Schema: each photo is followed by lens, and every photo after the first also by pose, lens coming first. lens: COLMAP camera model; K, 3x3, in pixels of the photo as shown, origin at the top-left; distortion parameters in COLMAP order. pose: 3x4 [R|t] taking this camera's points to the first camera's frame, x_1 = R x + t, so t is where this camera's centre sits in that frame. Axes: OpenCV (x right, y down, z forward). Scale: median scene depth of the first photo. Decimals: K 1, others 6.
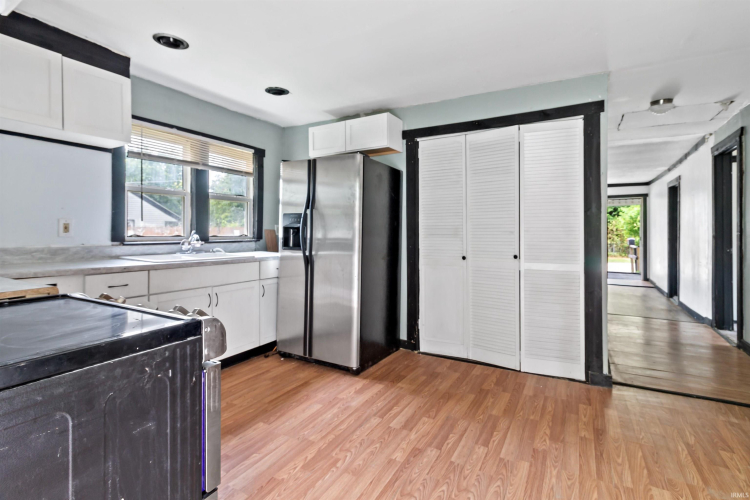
lens RADIAL K [[357.0, 0, 379.1], [0, 357.0, 231.8], [0, 0, 1]] dist [0.005044, 0.000369]
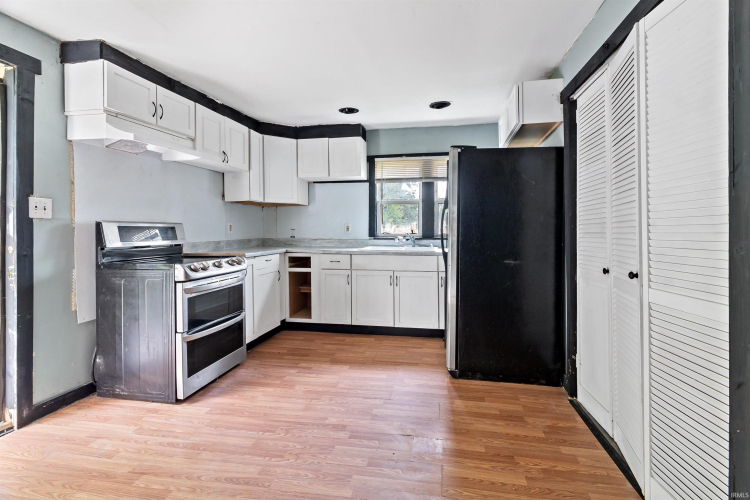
lens RADIAL K [[357.0, 0, 376.9], [0, 357.0, 232.9], [0, 0, 1]] dist [0.005044, 0.000369]
pose [[0.335376, 0.002713, -0.942080, 0.831457], [0.003261, 0.999987, 0.004041, 0.003849], [0.942079, -0.004428, 0.335363, 0.513777]]
